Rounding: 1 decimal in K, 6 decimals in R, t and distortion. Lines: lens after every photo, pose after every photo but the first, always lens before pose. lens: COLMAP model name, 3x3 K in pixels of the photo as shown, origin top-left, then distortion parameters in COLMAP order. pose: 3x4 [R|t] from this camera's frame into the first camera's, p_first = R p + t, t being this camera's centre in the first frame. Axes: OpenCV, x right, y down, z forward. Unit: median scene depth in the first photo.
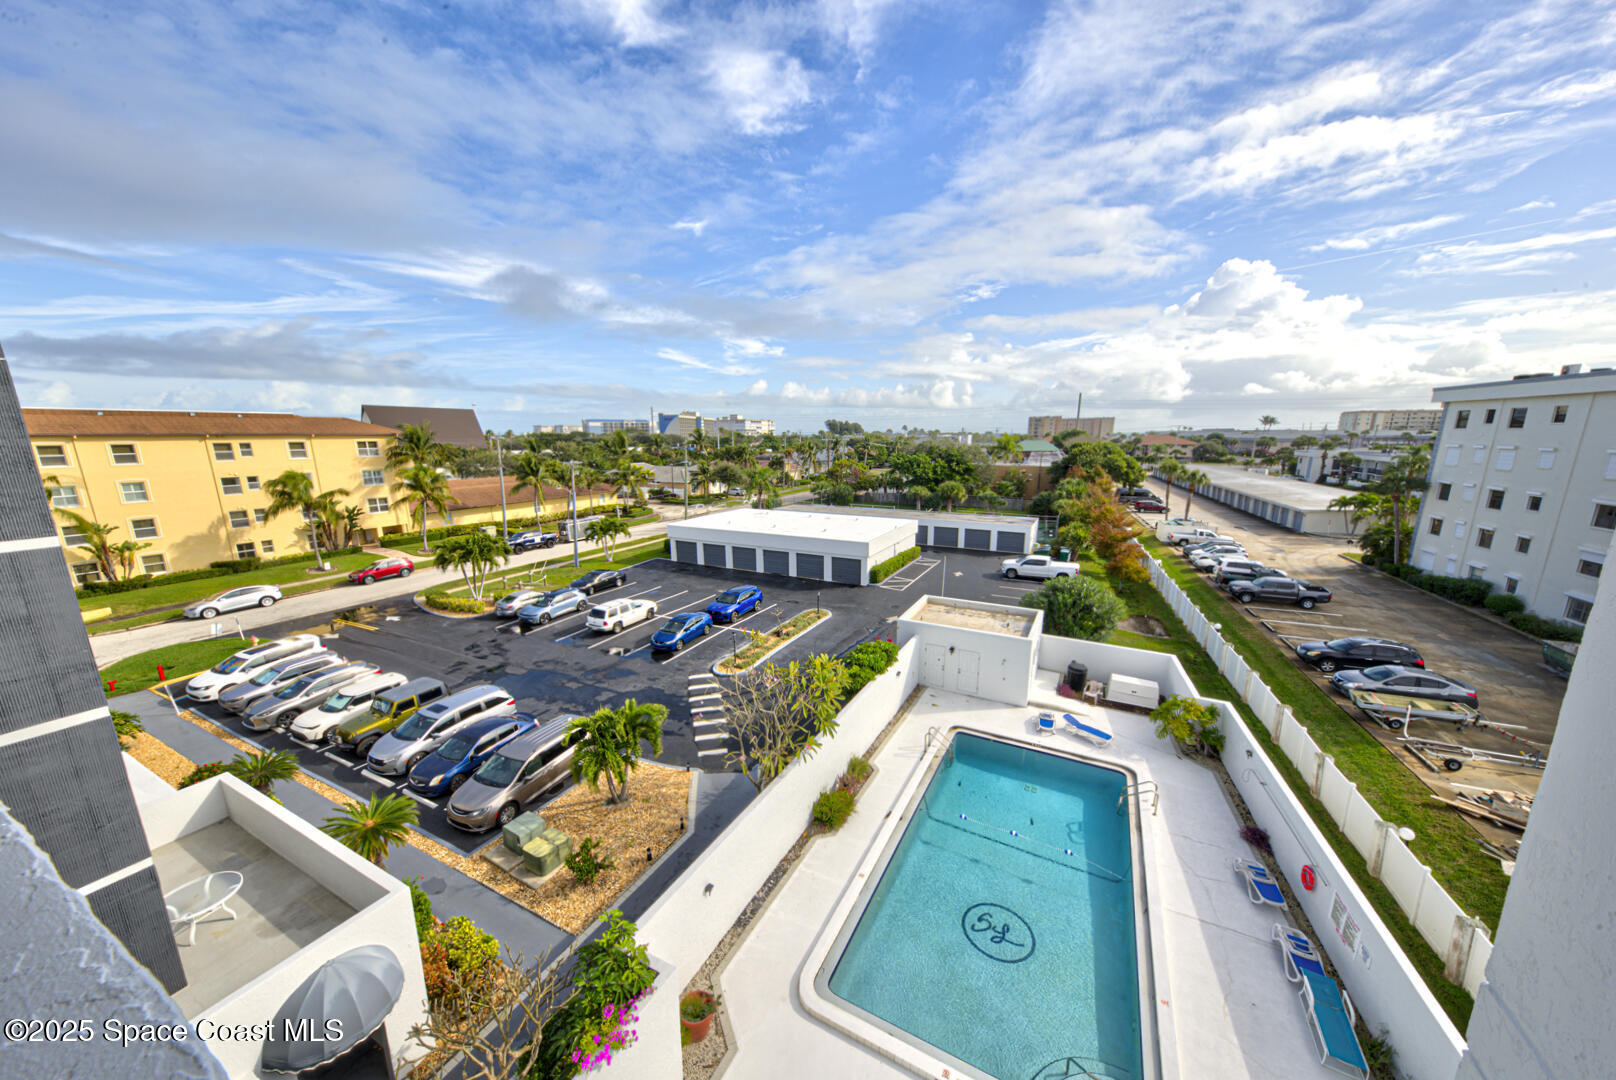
lens RADIAL K [[558.1, 0, 801.2], [0, 558.1, 548.6], [0, 0, 1]] dist [0.018382, -0.000904]
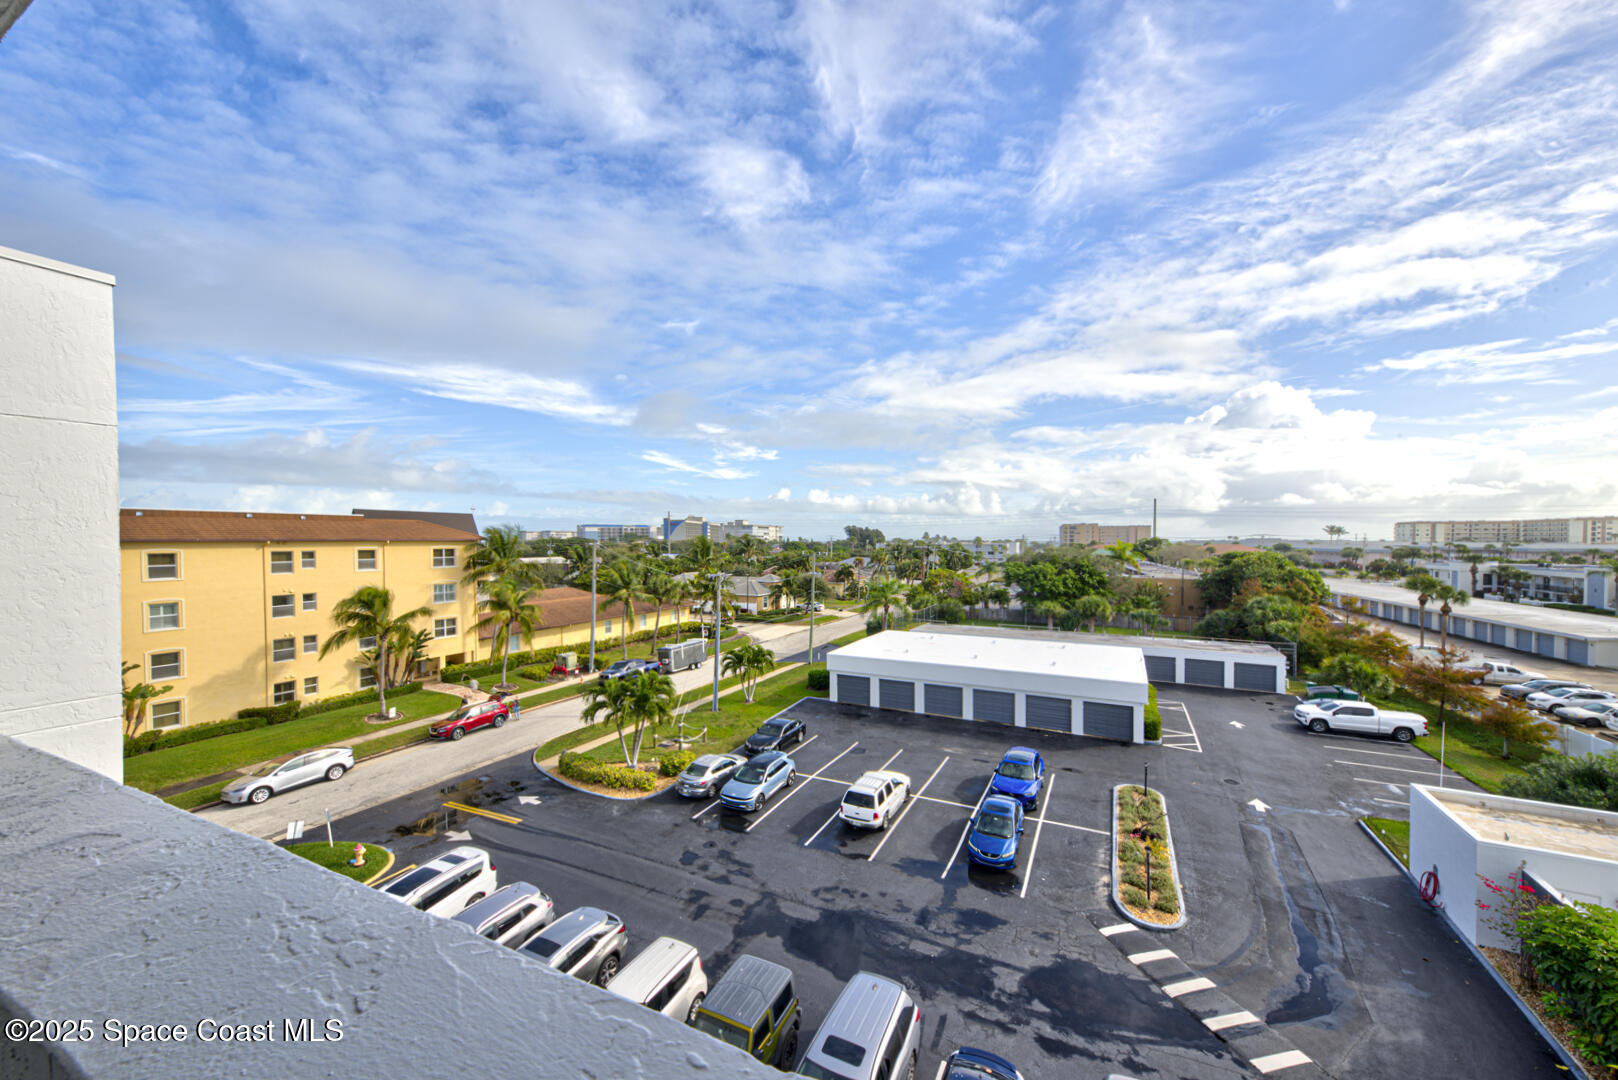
lens RADIAL K [[604.7, 0, 816.8], [0, 604.7, 546.9], [0, 0, 1]] dist [0.023723, -0.000365]
pose [[0.999718, 0.005136, 0.023179, -0.297938], [-0.000615, 0.981590, -0.190997, -0.029899], [-0.023734, 0.190929, 0.981317, 0.148374]]
